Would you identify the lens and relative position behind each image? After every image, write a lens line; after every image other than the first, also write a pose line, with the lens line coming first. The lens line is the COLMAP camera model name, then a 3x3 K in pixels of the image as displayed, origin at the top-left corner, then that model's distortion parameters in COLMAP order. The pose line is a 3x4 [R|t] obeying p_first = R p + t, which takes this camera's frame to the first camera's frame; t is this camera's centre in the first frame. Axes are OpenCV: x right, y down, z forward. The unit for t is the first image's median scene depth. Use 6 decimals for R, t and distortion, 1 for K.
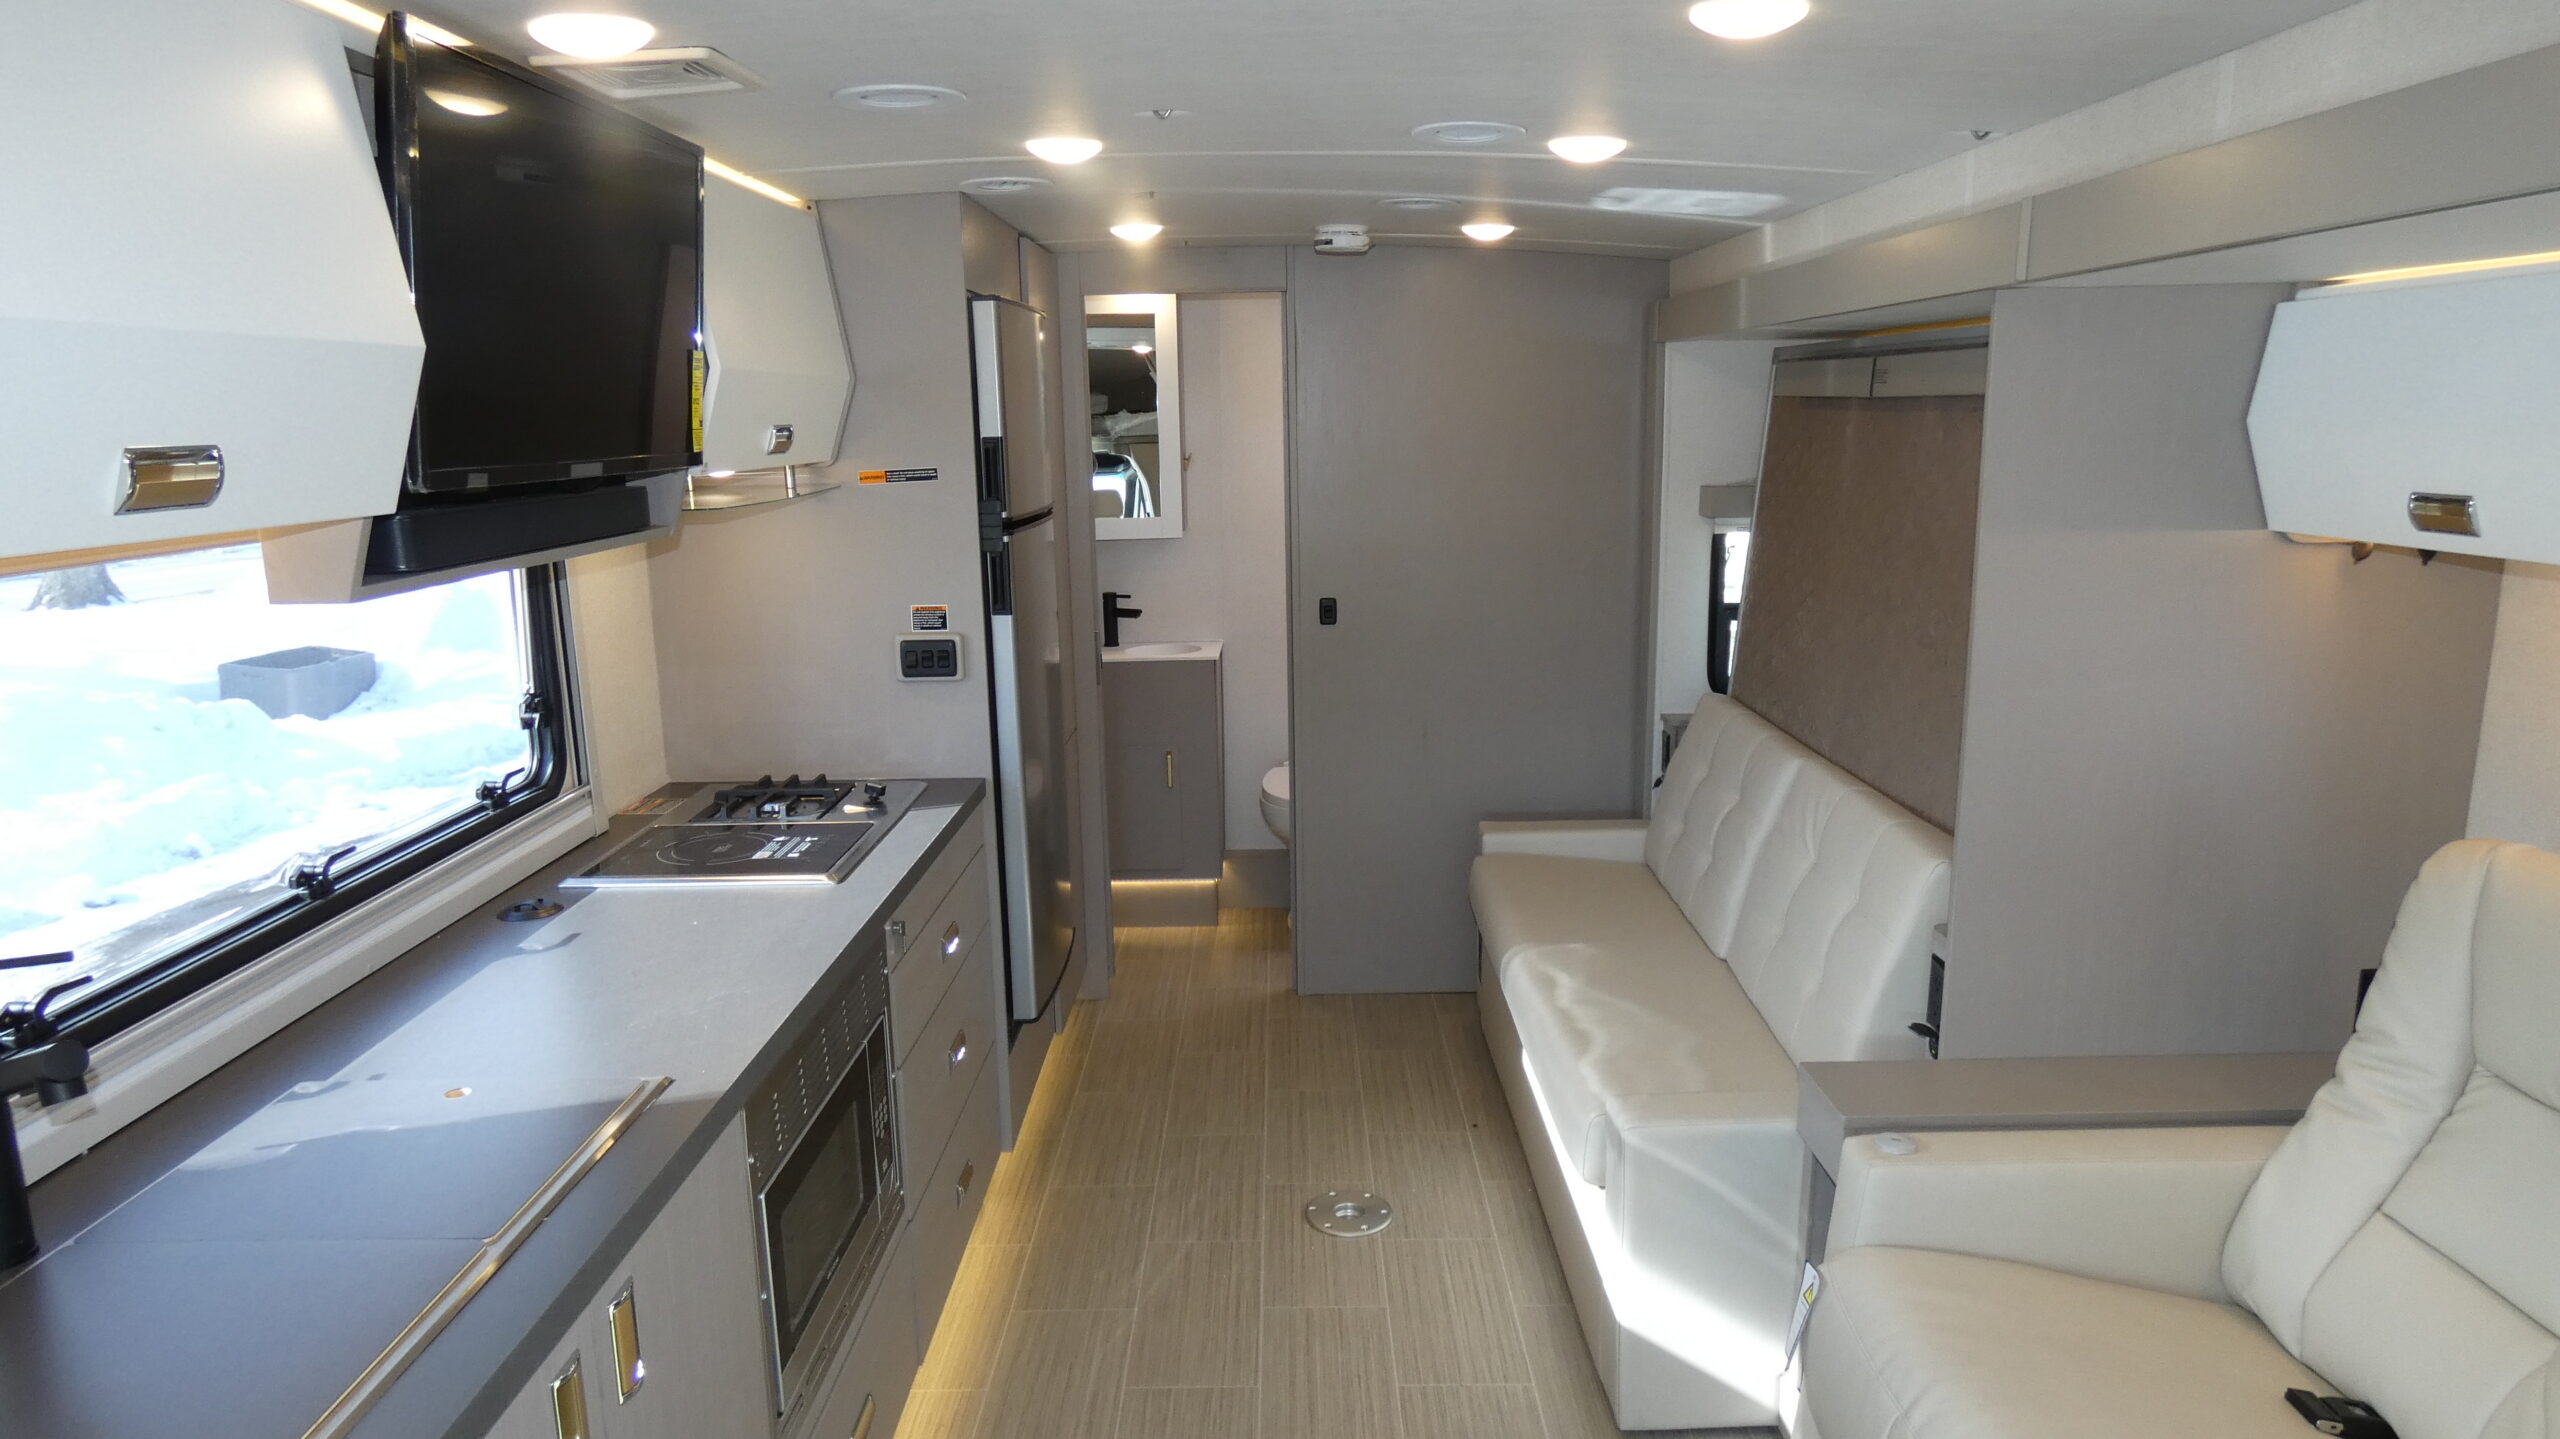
lens RADIAL K [[1520.4, 0, 1280.0], [0, 1520.4, 719.5], [0, 0, 1]] dist [0.001447, 0.000277]
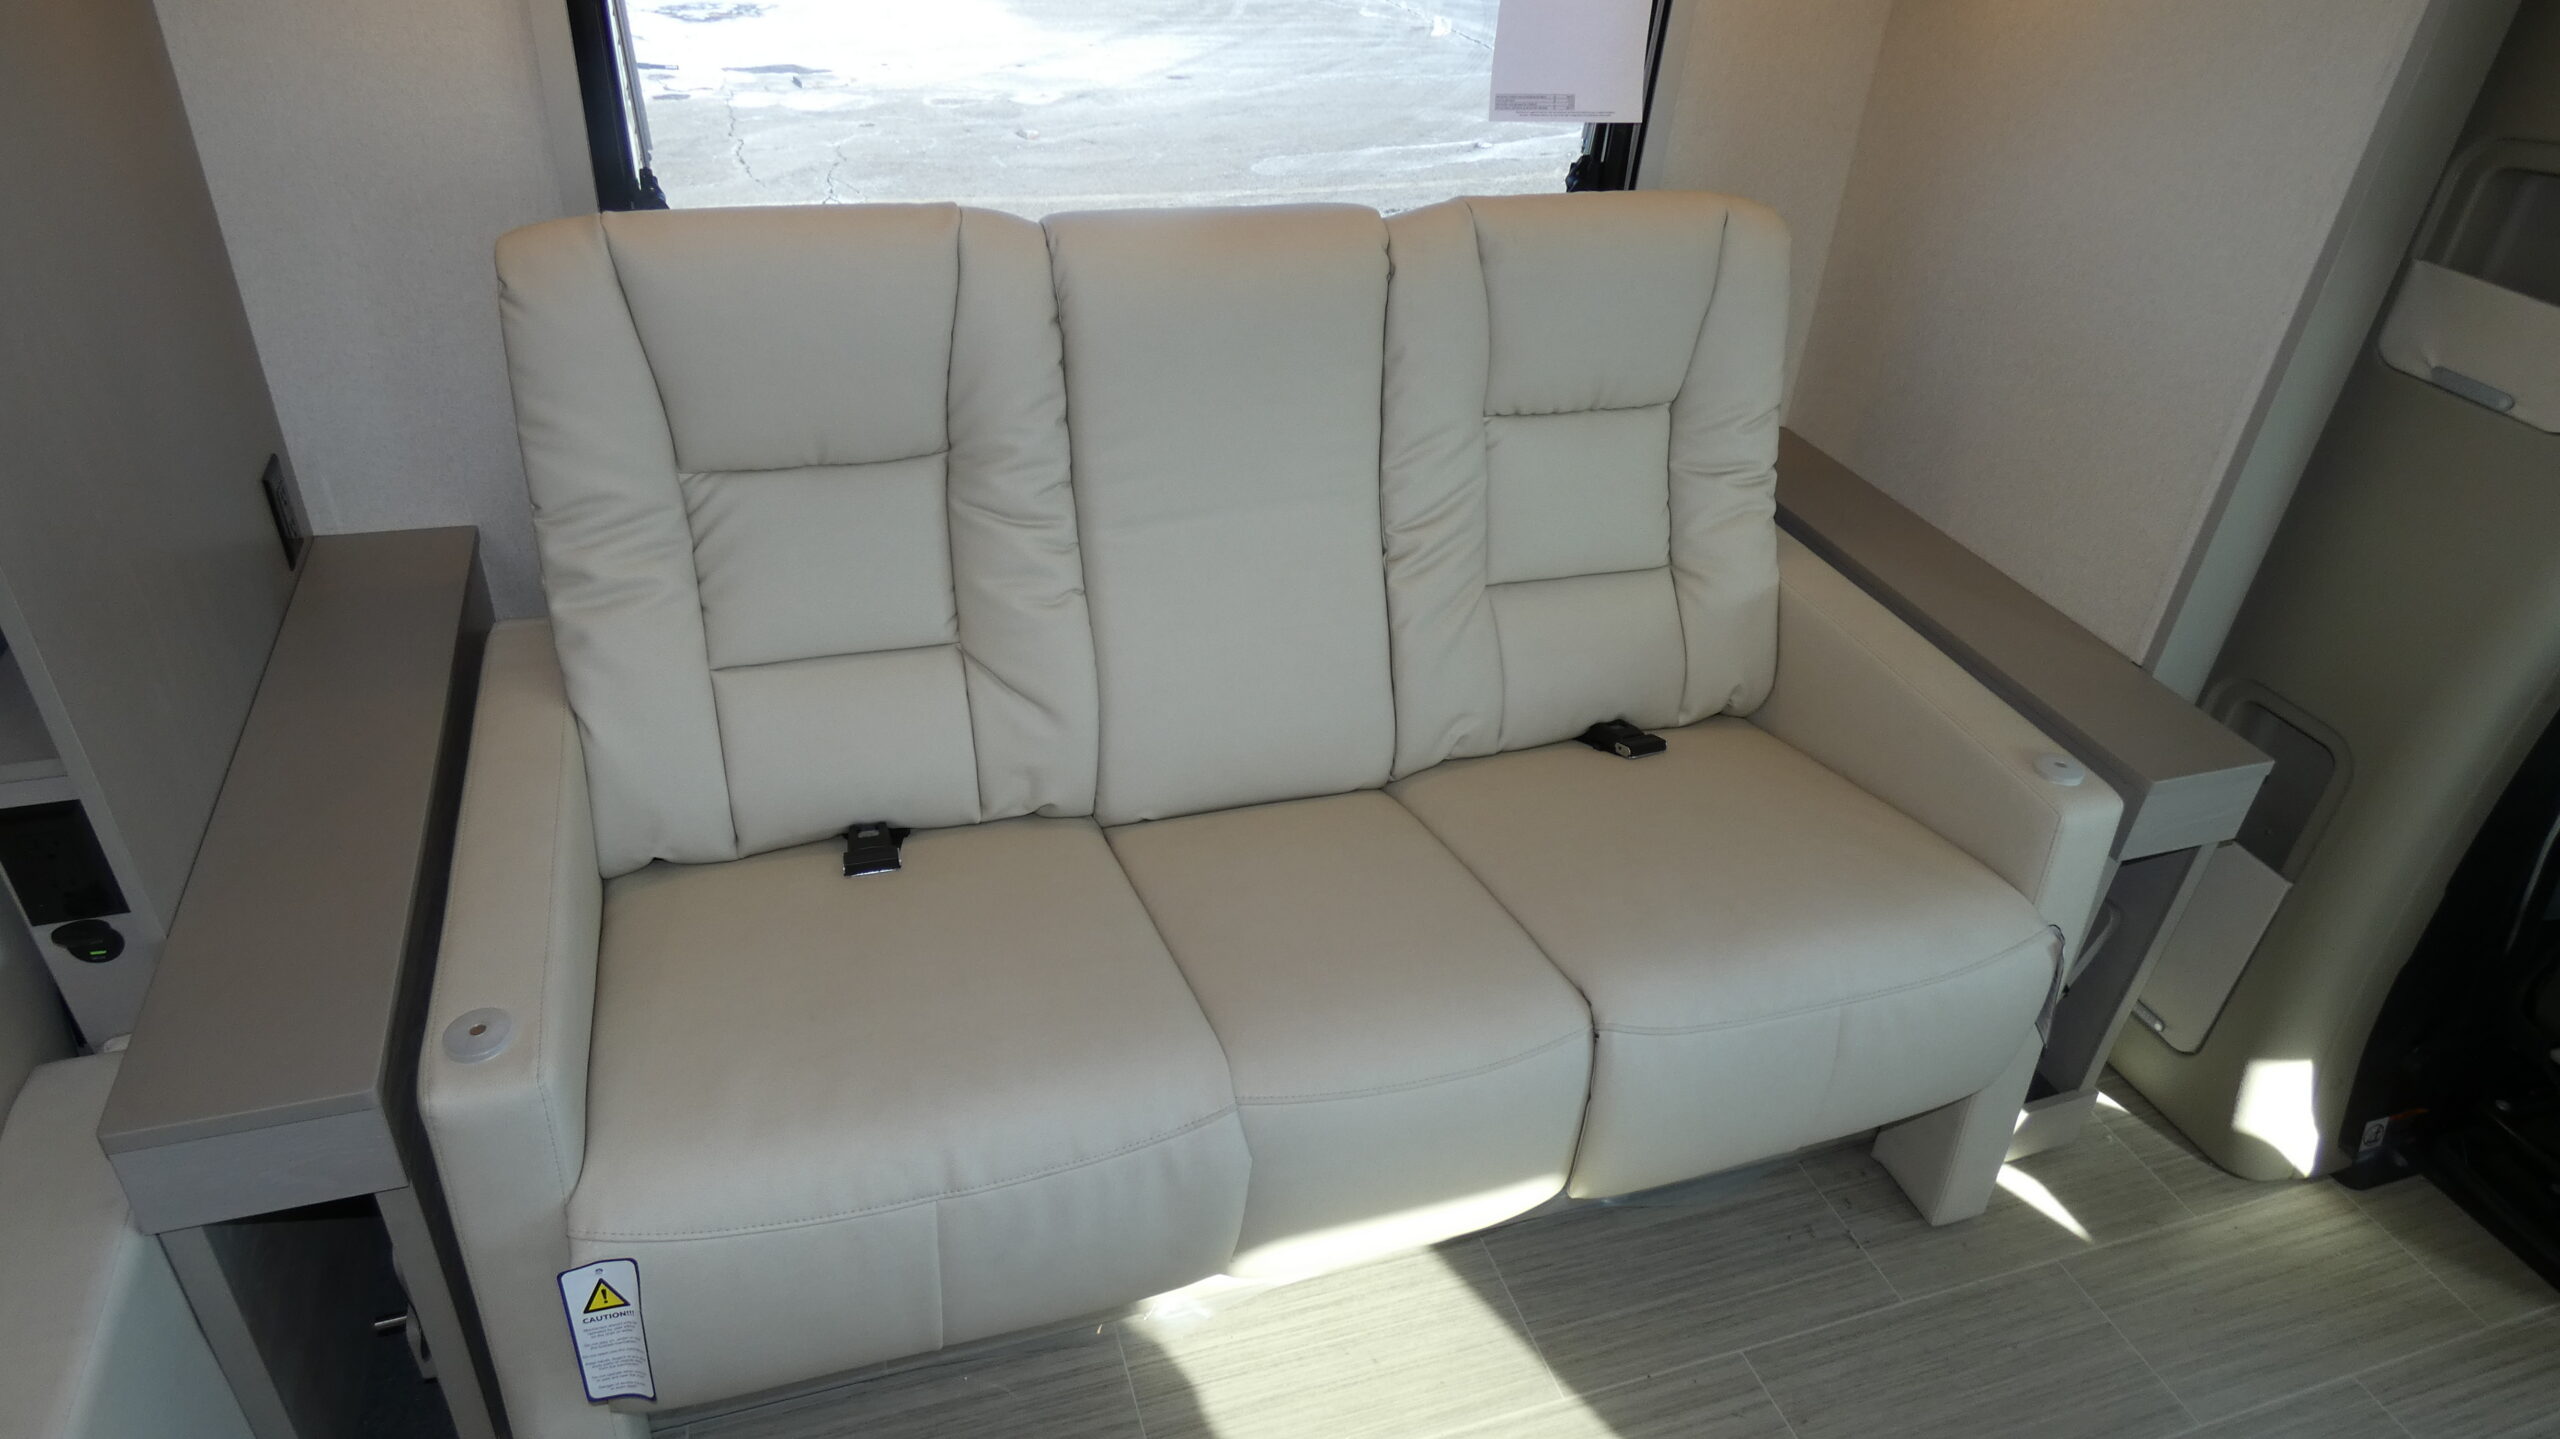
lens RADIAL K [[1520.4, 0, 1280.0], [0, 1520.4, 719.5], [0, 0, 1]] dist [0.001447, 0.000277]
pose [[-0.317839, -0.530503, 0.785840, -0.059983], [0.126183, 0.797779, 0.589599, -0.087379], [-0.939711, 0.286557, -0.186625, 0.561374]]
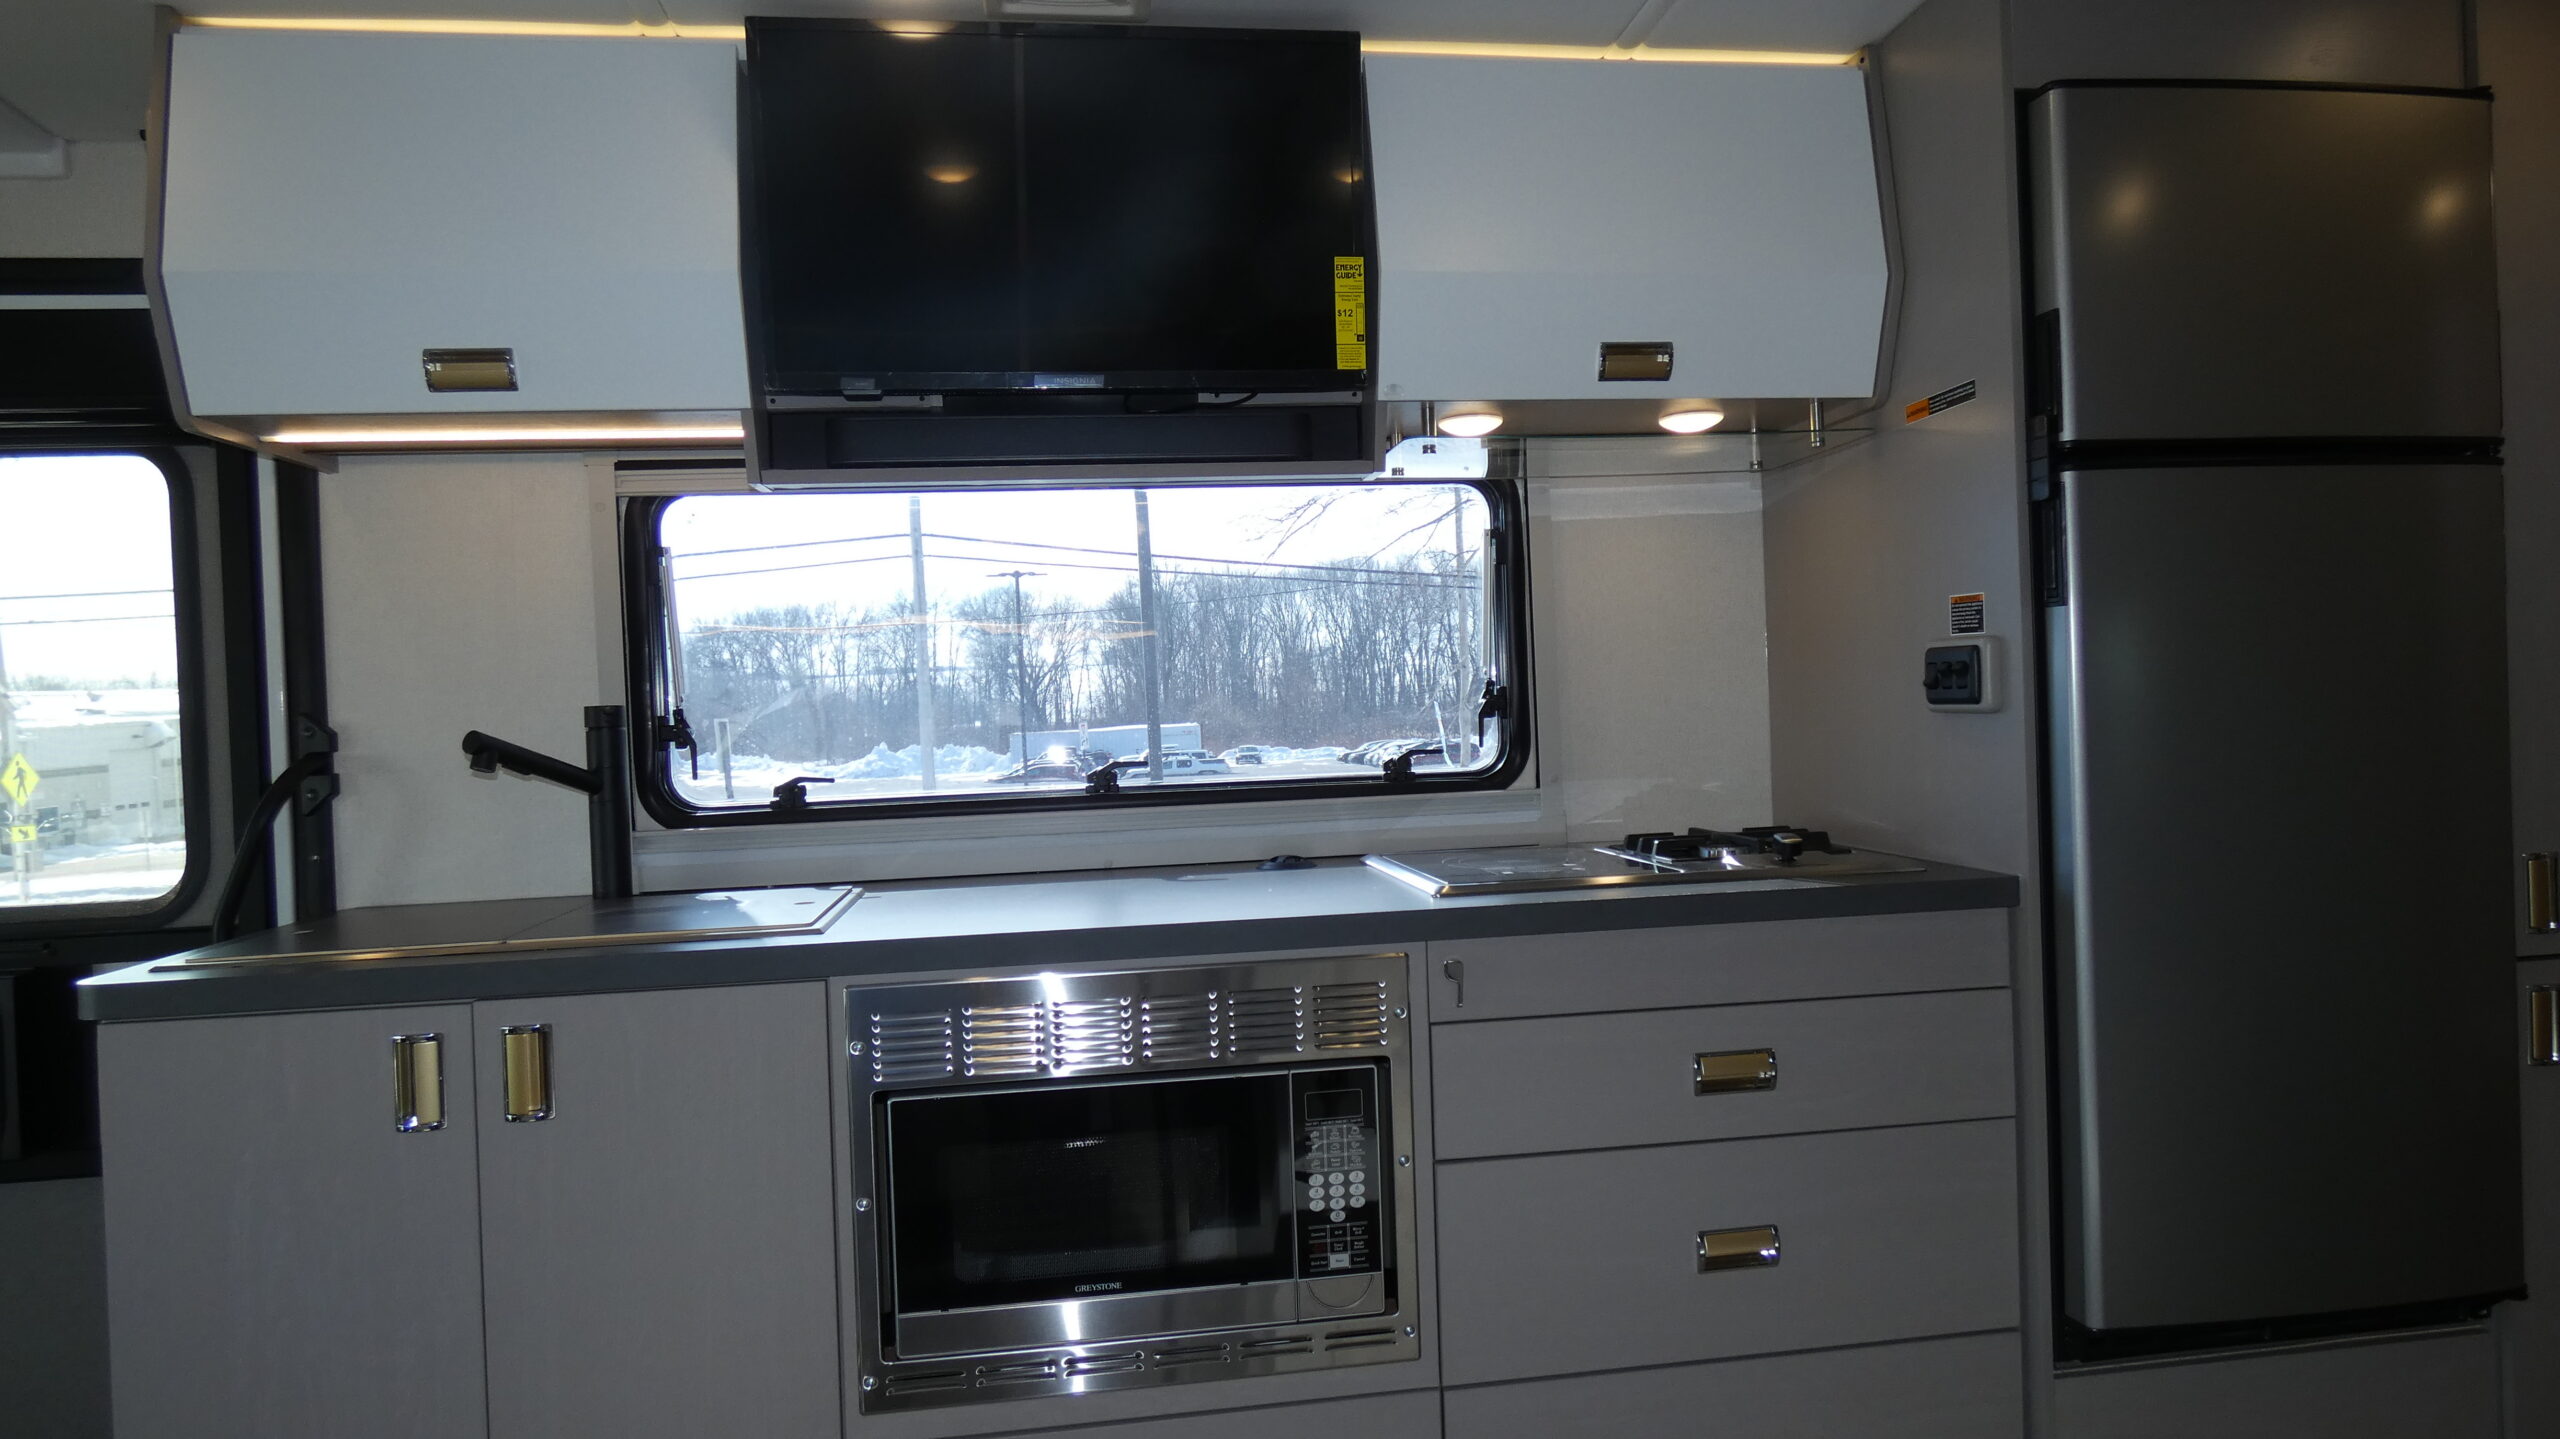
lens RADIAL K [[1532.3, 0, 1325.4], [0, 1532.3, 725.7], [0, 0, 1]] dist [-0.003904, -0.000926]
pose [[0.150631, 0.029087, -0.988162, 0.380470], [-0.162142, 0.986758, 0.004330, 0.021917], [0.975203, 0.159570, 0.153353, 0.653436]]
